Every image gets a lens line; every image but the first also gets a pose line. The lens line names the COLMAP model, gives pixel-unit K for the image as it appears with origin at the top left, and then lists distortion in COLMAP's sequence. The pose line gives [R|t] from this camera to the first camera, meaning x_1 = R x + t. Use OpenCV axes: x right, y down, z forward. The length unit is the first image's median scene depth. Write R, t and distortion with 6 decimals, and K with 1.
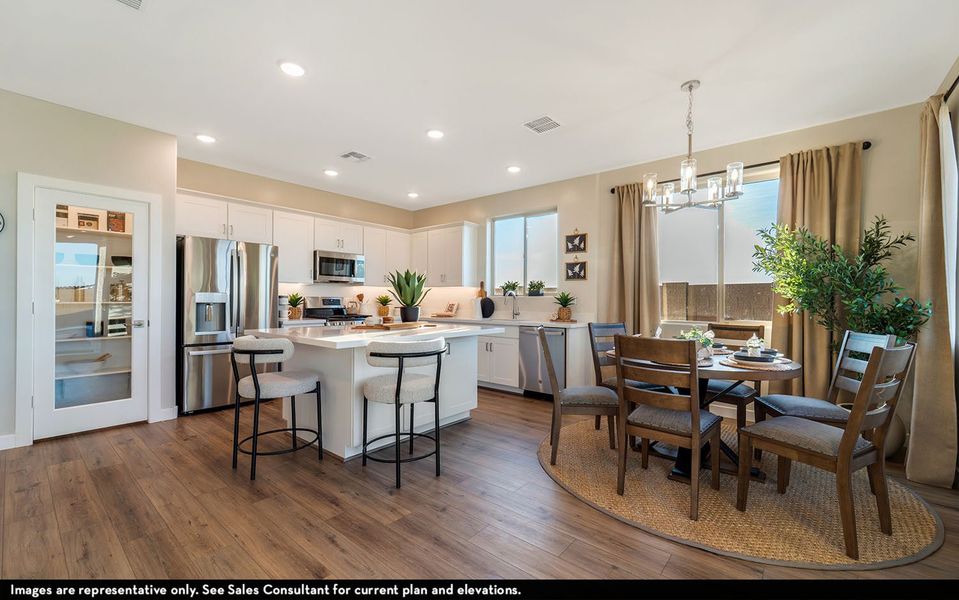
lens RADIAL K [[391.3, 0, 478.7], [0, 391.3, 301.5], [0, 0, 1]] dist [0.001189, -0.000222]
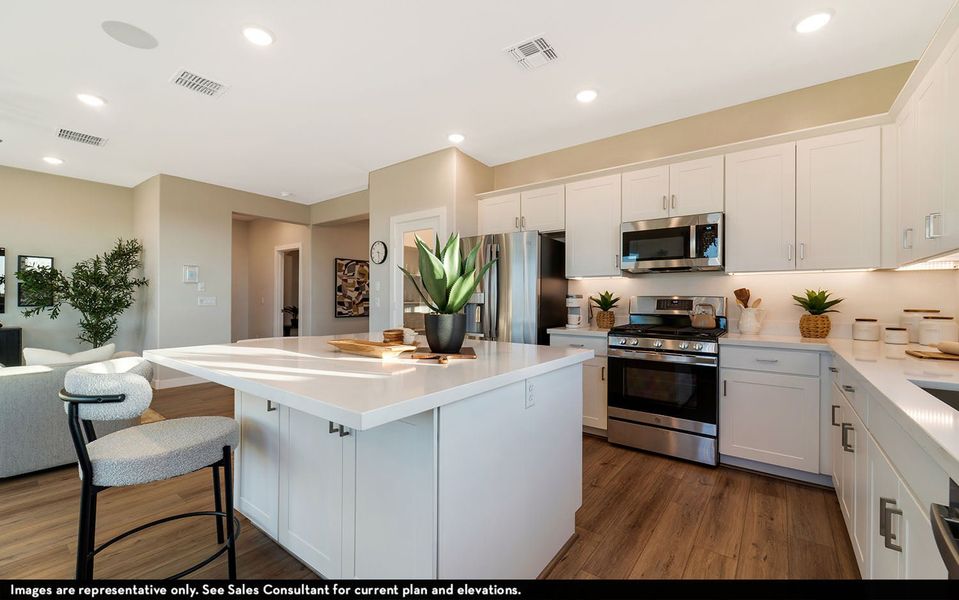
lens RADIAL K [[391.3, 0, 481.2], [0, 391.3, 300.6], [0, 0, 1]] dist [0.001189, -0.000222]
pose [[0.050130, -0.000158, -0.998743, 0.233959], [-0.005833, 0.999983, -0.000451, -0.003432], [0.998726, 0.005848, 0.050129, 0.807923]]
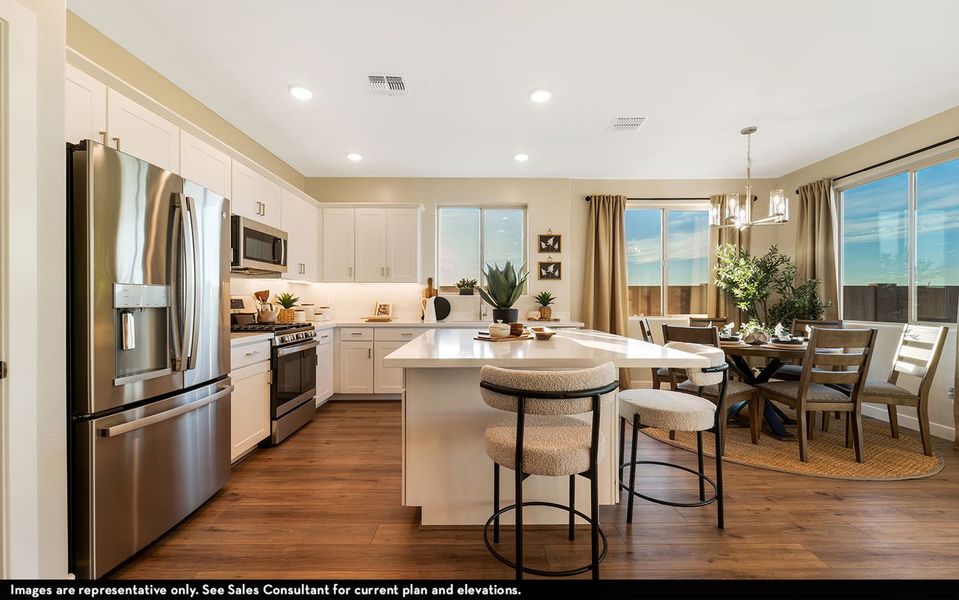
lens RADIAL K [[391.3, 0, 481.4], [0, 391.3, 301.3], [0, 0, 1]] dist [0.001189, -0.000222]
pose [[0.763866, -0.006222, 0.645345, -0.560680], [0.004556, 0.999981, 0.004249, -0.003720], [-0.645358, -0.000305, 0.763880, 0.348879]]
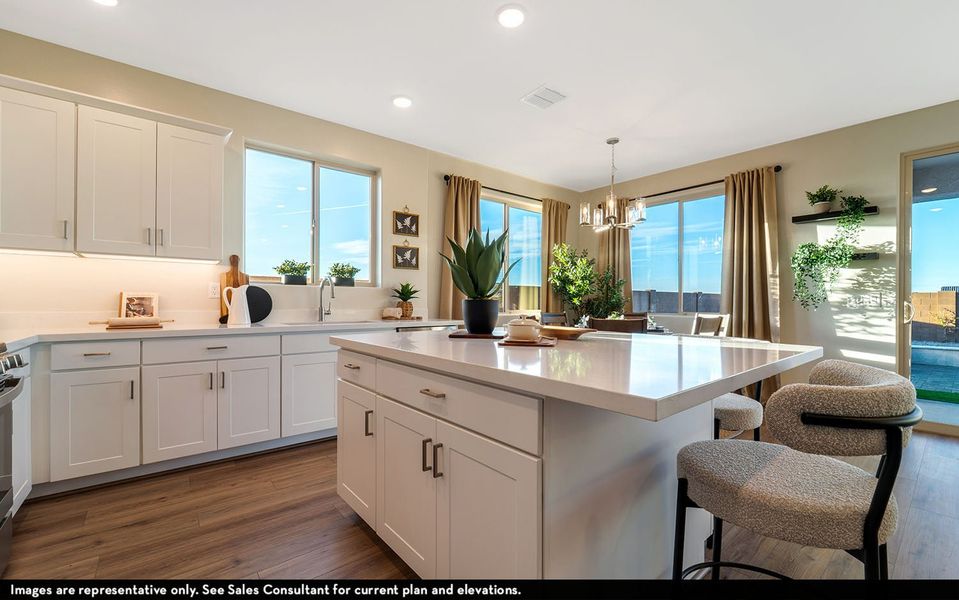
lens RADIAL K [[391.3, 0, 477.0], [0, 391.3, 305.4], [0, 0, 1]] dist [0.001189, -0.000222]
pose [[0.190832, -0.015195, 0.981505, -0.554662], [-0.001286, 0.999875, 0.015730, 0.010277], [-0.981622, -0.004264, 0.190788, 0.716572]]
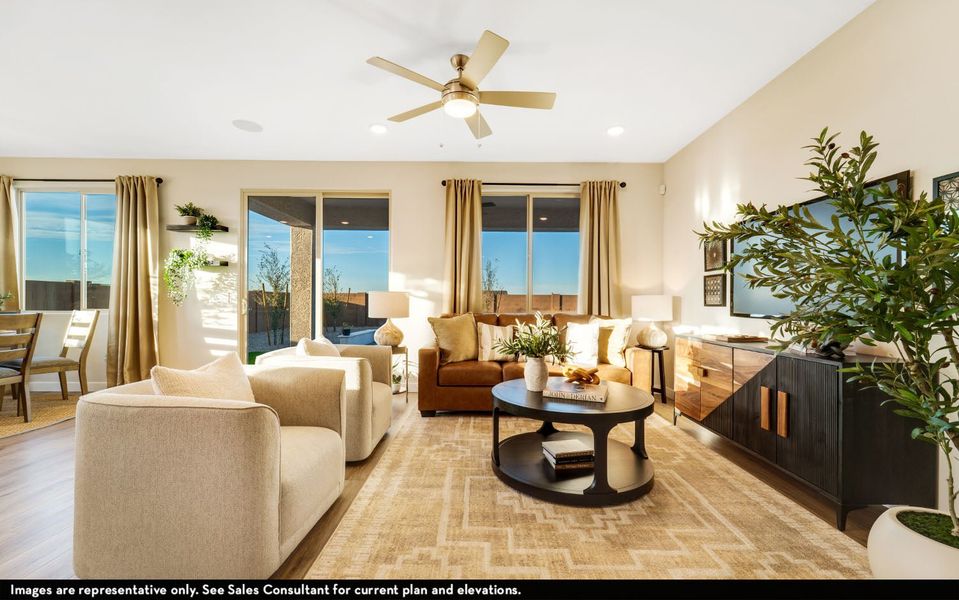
lens RADIAL K [[391.3, 0, 482.0], [0, 391.3, 301.4], [0, 0, 1]] dist [0.001189, -0.000222]
pose [[-0.646228, -0.008566, 0.763097, -0.827794], [-0.007550, 0.999960, 0.004832, 0.010346], [-0.763107, -0.002639, -0.646266, 0.261884]]
